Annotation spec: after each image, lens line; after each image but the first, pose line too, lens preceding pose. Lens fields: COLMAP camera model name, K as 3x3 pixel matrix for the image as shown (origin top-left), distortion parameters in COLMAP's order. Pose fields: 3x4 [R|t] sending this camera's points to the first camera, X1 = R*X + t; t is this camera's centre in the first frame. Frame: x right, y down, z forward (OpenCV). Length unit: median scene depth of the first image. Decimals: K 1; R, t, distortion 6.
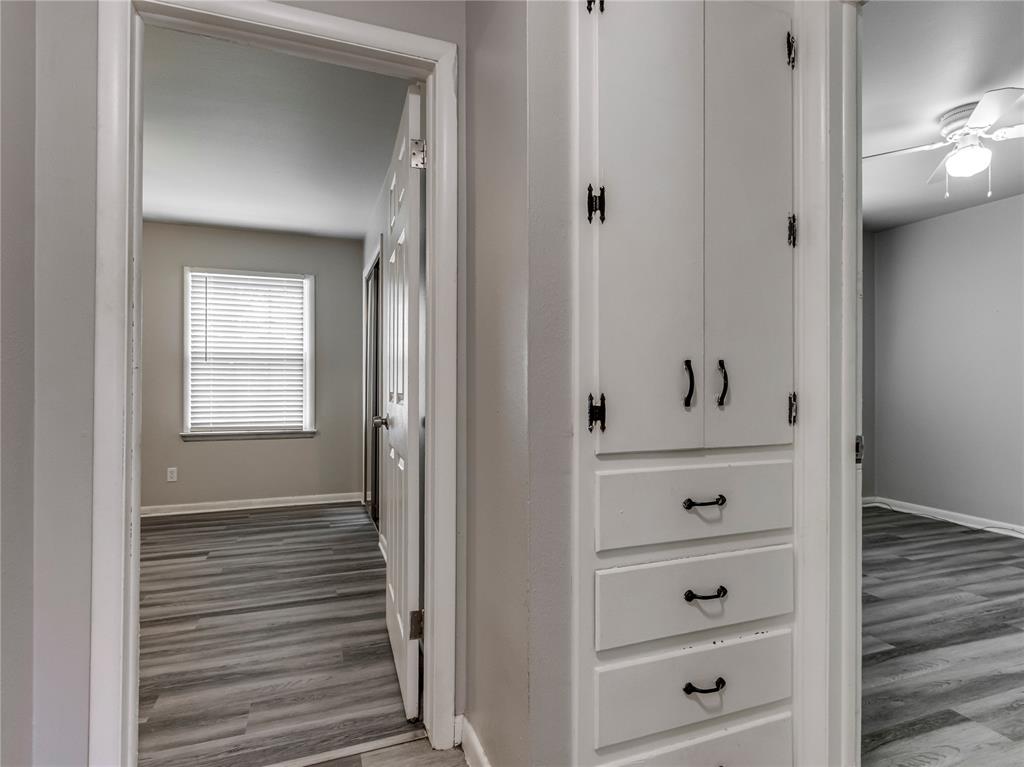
lens RADIAL K [[544.1, 0, 514.9], [0, 544.1, 384.4], [0, 0, 1]] dist [0.010430, -0.004436]
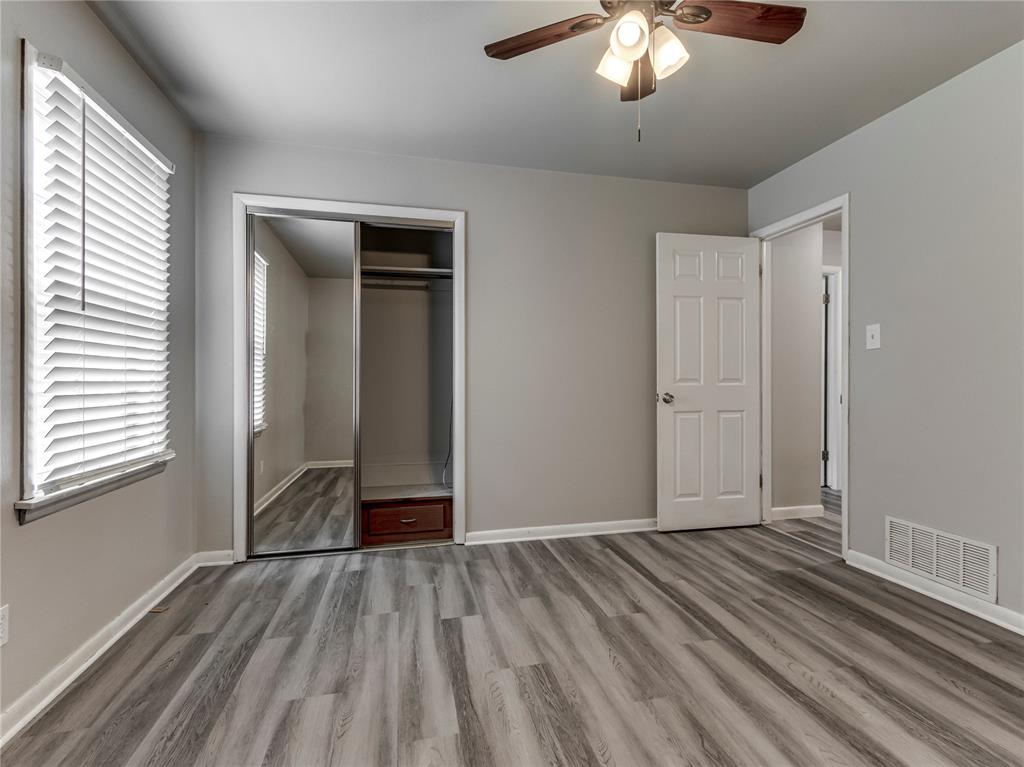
lens RADIAL K [[544.1, 0, 546.7], [0, 544.1, 379.2], [0, 0, 1]] dist [0.010430, -0.004436]
pose [[0.092871, 0.000606, 0.995678, -0.937046], [0.003517, 0.999993, -0.000937, 0.009788], [-0.995672, 0.003589, 0.092868, 0.624123]]
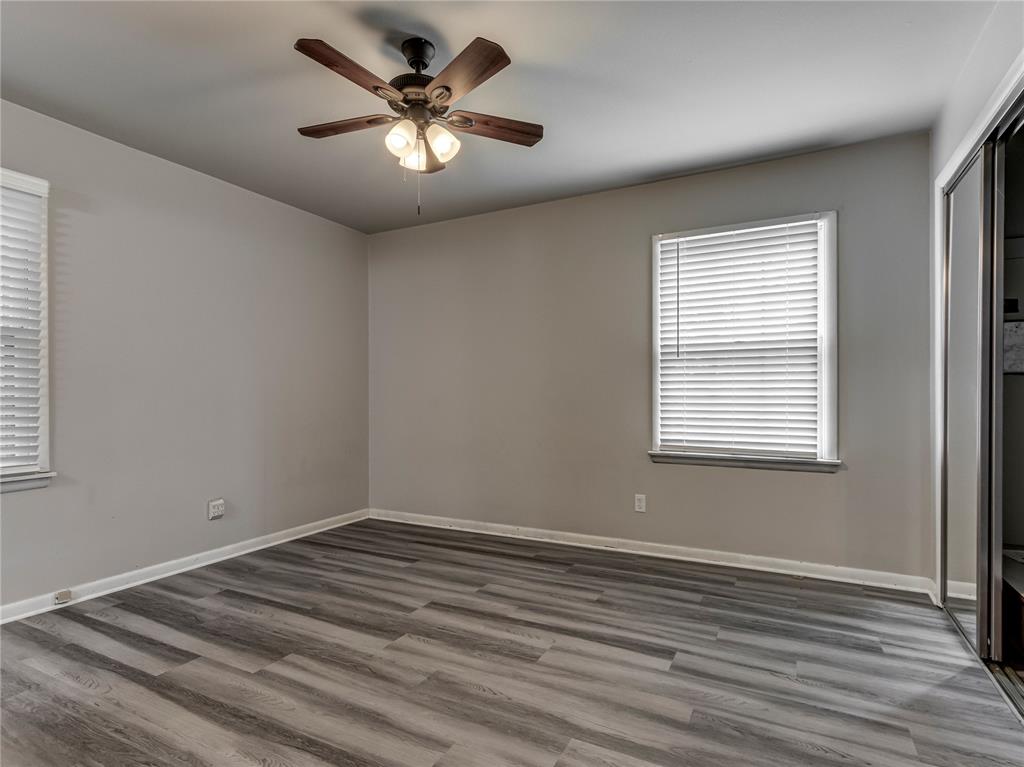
lens RADIAL K [[544.1, 0, 521.9], [0, 544.1, 393.9], [0, 0, 1]] dist [0.010430, -0.004436]
pose [[0.680198, -0.002900, -0.733023, -0.169649], [0.001604, 0.999996, -0.002468, 0.009441], [0.733027, 0.000503, 0.680199, 0.343557]]
